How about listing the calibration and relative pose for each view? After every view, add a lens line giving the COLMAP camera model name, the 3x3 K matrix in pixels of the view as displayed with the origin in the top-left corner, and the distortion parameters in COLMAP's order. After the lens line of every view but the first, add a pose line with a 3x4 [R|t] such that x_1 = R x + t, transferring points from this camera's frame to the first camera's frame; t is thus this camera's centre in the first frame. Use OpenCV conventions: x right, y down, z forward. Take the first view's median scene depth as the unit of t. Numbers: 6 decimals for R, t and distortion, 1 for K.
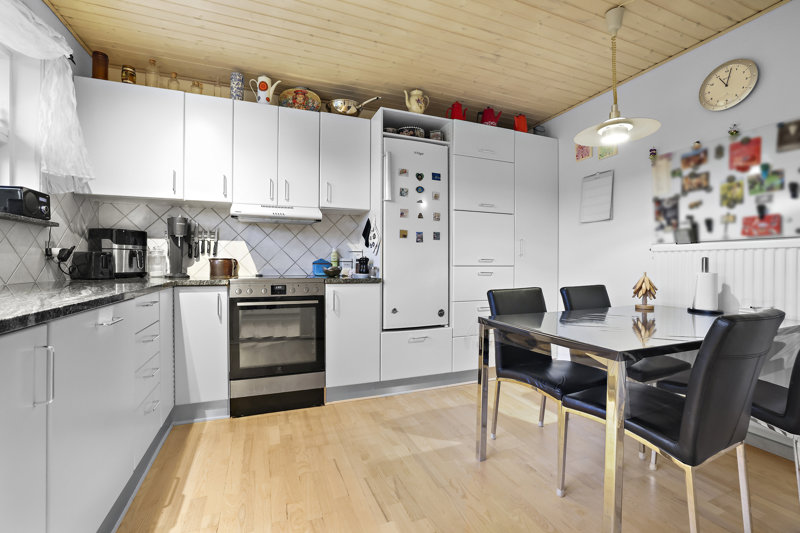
lens RADIAL K [[355.9, 0, 400.0], [0, 355.9, 266.5], [0, 0, 1]] dist [-0.001811, -0.000155]
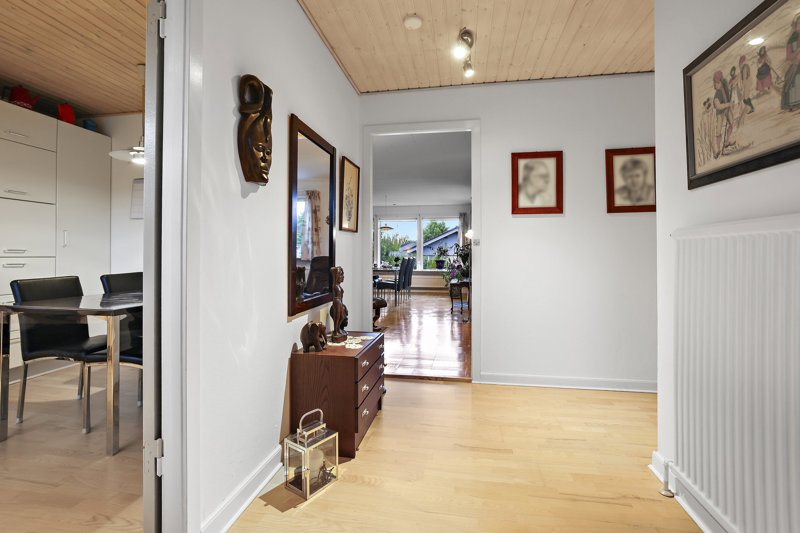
lens RADIAL K [[378.3, 0, 401.1], [0, 378.3, 256.7], [0, 0, 1]] dist [-0.011360, 0.001424]
pose [[0.534627, -0.001826, 0.845086, -0.072723], [0.001448, 0.999998, 0.001245, -0.002660], [-0.845087, 0.000558, 0.534628, -0.573873]]
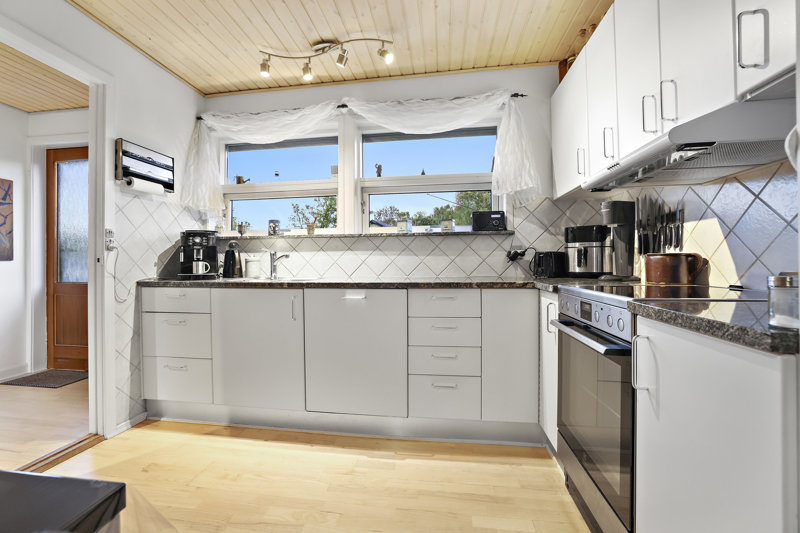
lens RADIAL K [[355.9, 0, 400.0], [0, 355.9, 266.5], [0, 0, 1]] dist [-0.001811, -0.000155]
pose [[-0.516008, 0.012086, -0.856498, 0.186584], [-0.001468, 0.999887, 0.014994, -0.007673], [0.856582, 0.008994, -0.515932, 0.729183]]
